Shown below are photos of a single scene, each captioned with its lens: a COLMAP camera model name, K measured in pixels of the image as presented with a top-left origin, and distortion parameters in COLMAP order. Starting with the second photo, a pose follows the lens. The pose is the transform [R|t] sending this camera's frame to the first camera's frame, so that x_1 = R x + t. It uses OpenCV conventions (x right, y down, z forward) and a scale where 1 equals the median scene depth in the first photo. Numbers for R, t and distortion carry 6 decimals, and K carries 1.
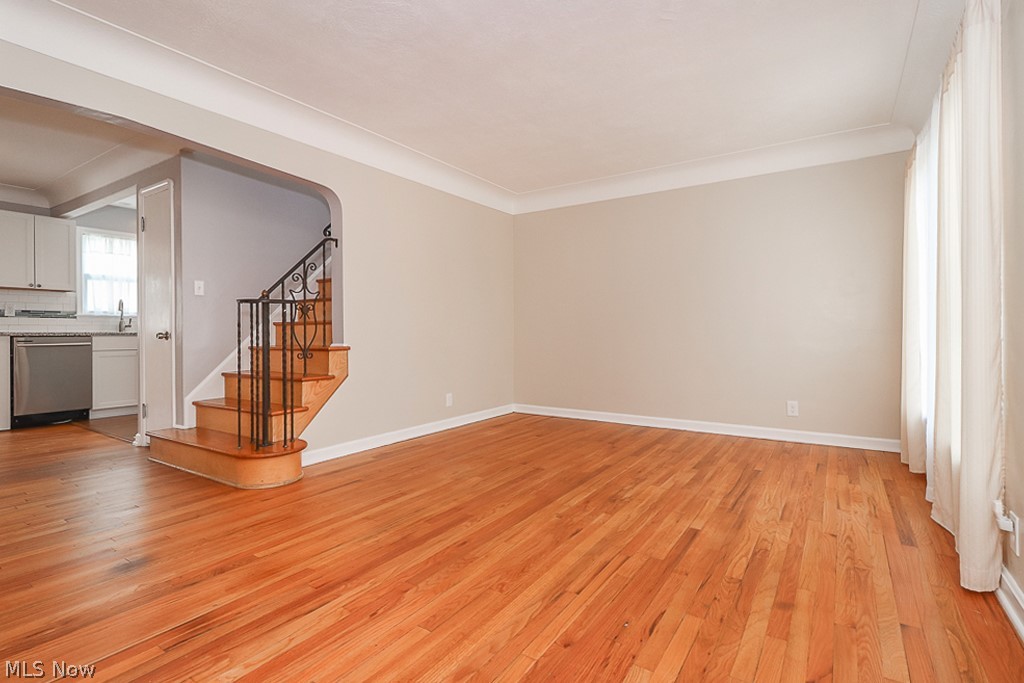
lens RADIAL K [[492.1, 0, 512.0], [0, 492.1, 341.5], [0, 0, 1]] dist [0.000943, -0.000511]
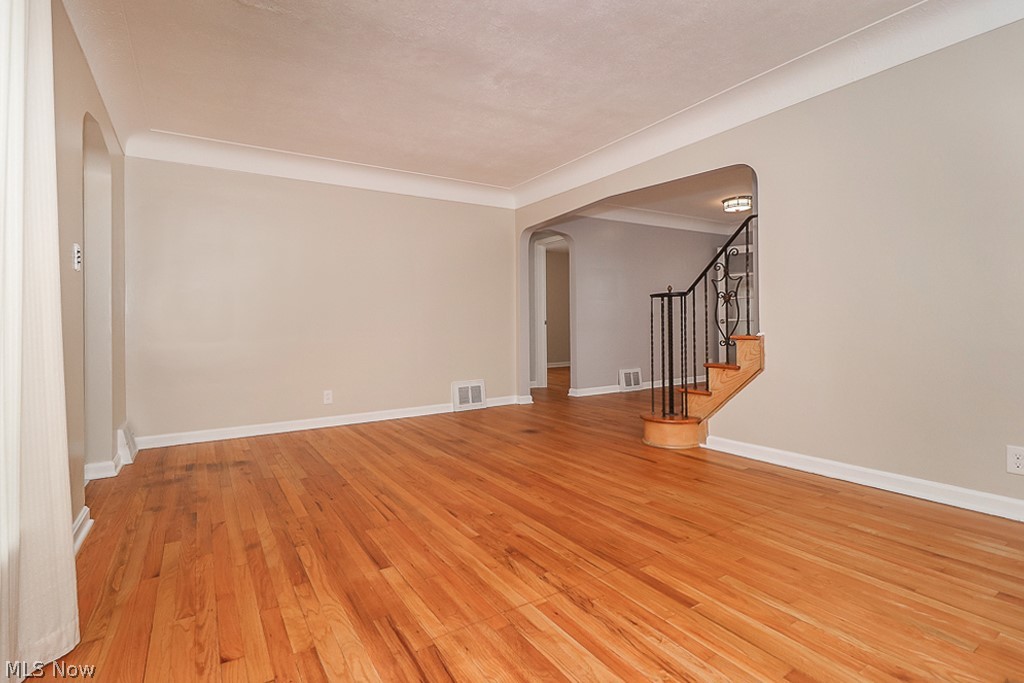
lens RADIAL K [[492.1, 0, 512.0], [0, 492.1, 341.5], [0, 0, 1]] dist [0.000943, -0.000511]
pose [[-0.400438, 0.046928, -0.915121, 0.978363], [-0.006563, 0.998515, 0.054076, -0.038598], [0.916300, 0.027660, -0.399535, 1.450642]]
